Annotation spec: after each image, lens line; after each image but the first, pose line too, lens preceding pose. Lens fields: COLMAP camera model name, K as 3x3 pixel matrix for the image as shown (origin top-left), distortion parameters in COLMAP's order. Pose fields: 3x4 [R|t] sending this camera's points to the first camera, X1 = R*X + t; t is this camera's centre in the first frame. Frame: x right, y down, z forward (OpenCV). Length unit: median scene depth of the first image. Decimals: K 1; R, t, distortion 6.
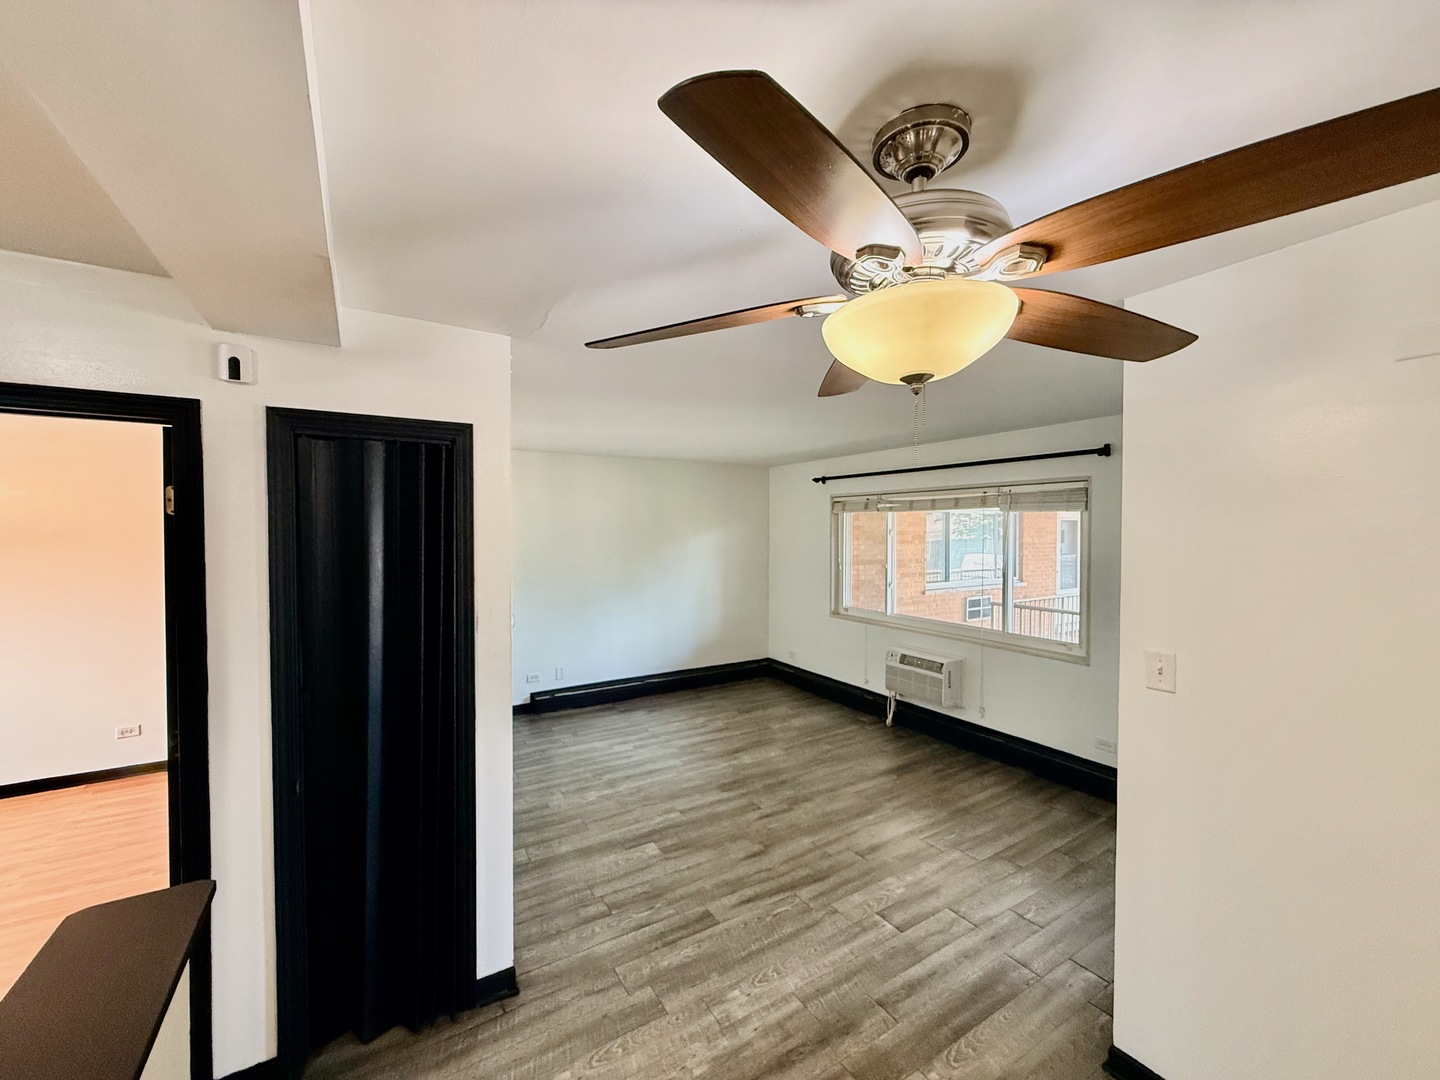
lens RADIAL K [[573.6, 0, 718.1], [0, 573.6, 538.1], [0, 0, 1]] dist [0.001996, 0.000558]
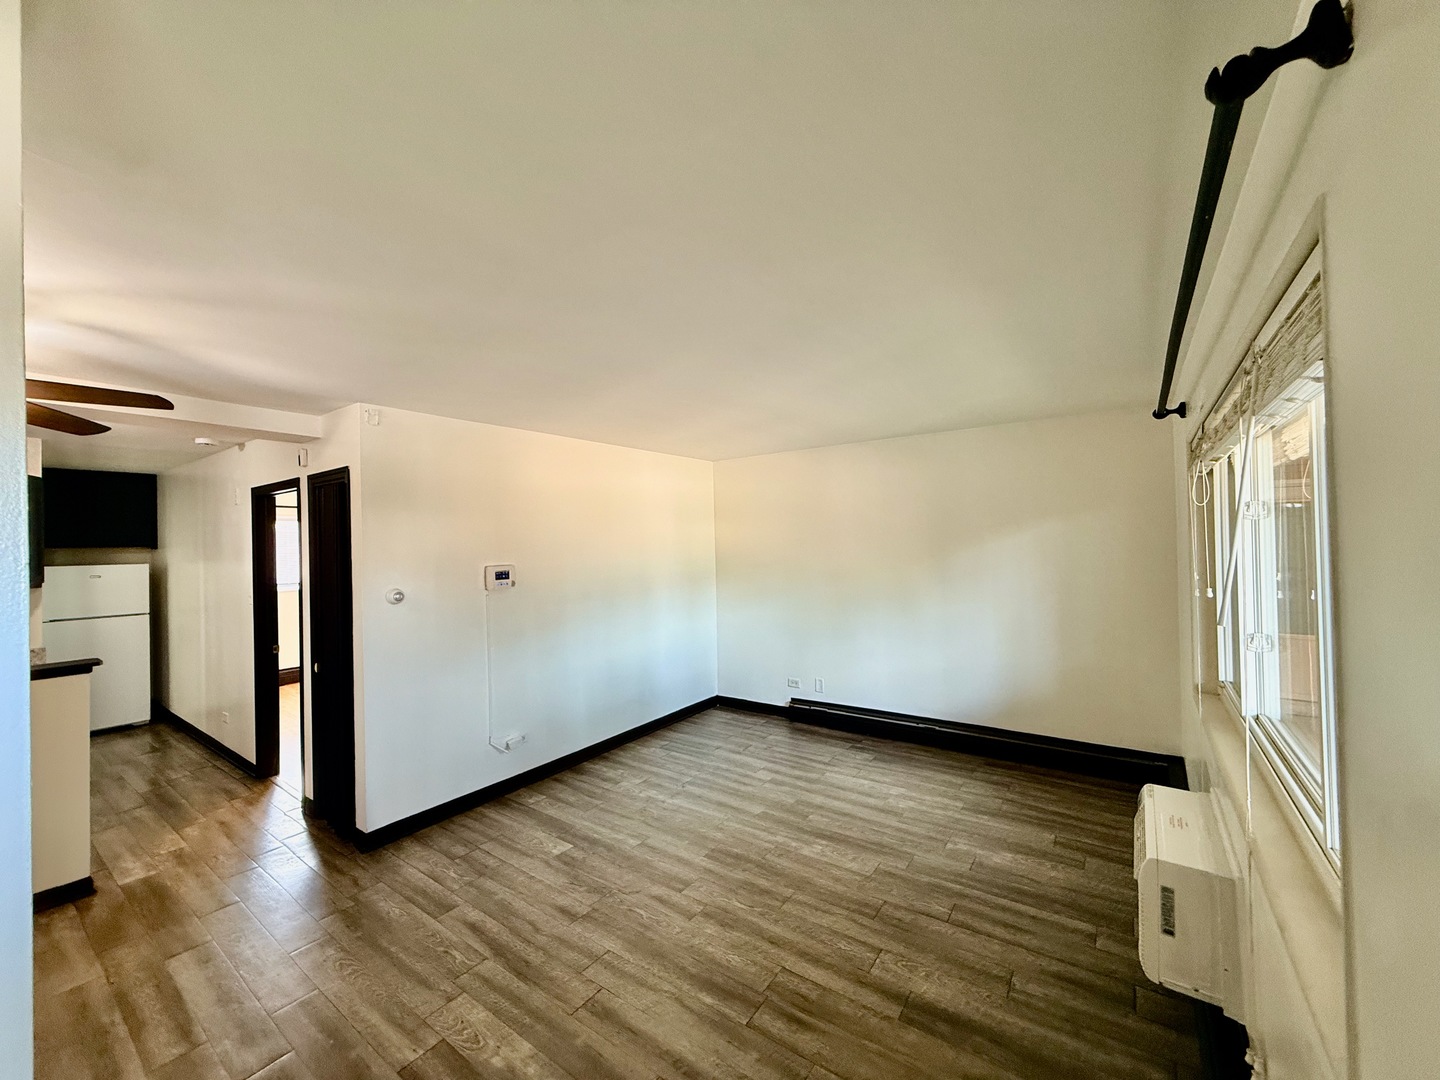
lens RADIAL K [[573.6, 0, 717.2], [0, 573.6, 536.8], [0, 0, 1]] dist [0.001996, 0.000558]
pose [[0.385811, -0.020738, -0.922345, 0.777873], [0.006751, 0.999784, -0.019655, 0.019330], [0.922553, 0.001356, 0.385867, 0.733730]]
